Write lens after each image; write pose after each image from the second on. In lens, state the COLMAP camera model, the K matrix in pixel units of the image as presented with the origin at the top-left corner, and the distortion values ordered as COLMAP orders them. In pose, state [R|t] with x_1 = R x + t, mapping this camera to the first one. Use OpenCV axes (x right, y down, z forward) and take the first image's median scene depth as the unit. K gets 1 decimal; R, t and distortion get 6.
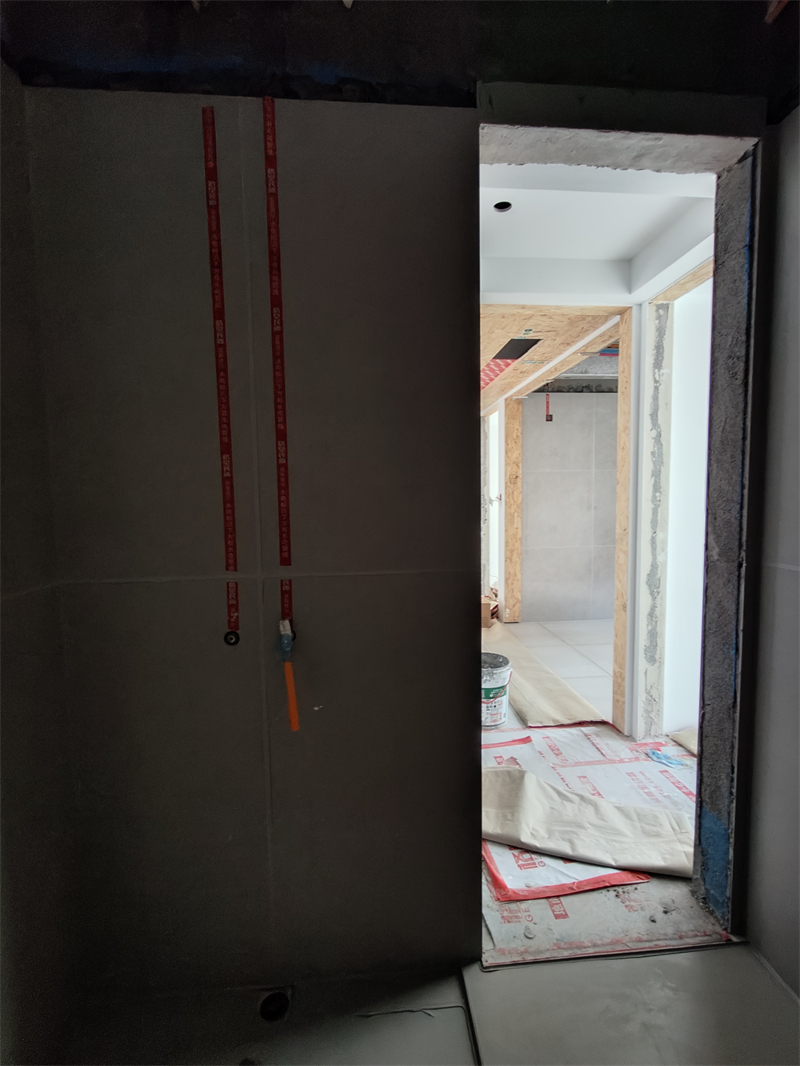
lens RADIAL K [[497.4, 0, 410.0], [0, 497.4, 537.6], [0, 0, 1]] dist [-0.002779, -0.000686]
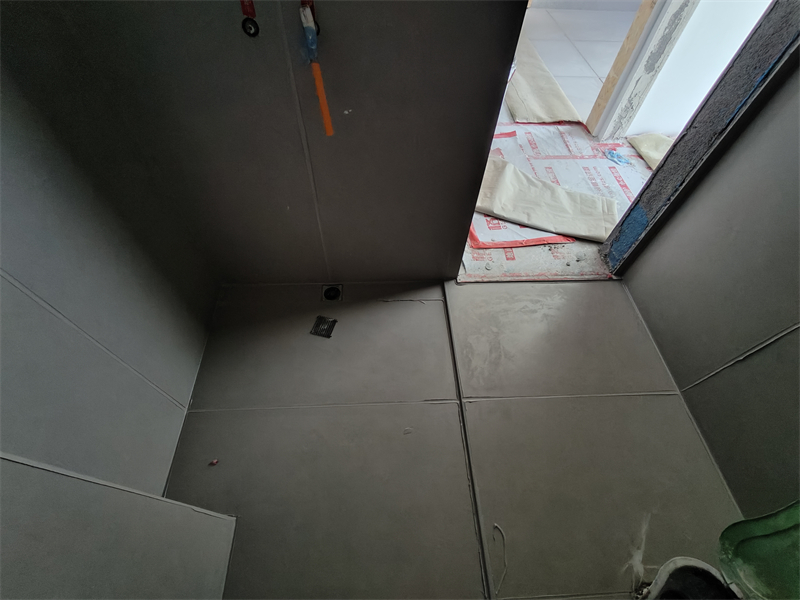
lens RADIAL K [[364.8, 0, 402.2], [0, 364.8, 302.4], [0, 0, 1]] dist [0.002244, 0.000870]
pose [[0.997765, 0.063892, 0.019565, -0.050018], [-0.056108, 0.642064, 0.764595, -0.003145], [0.036289, -0.763984, 0.644214, 0.158493]]
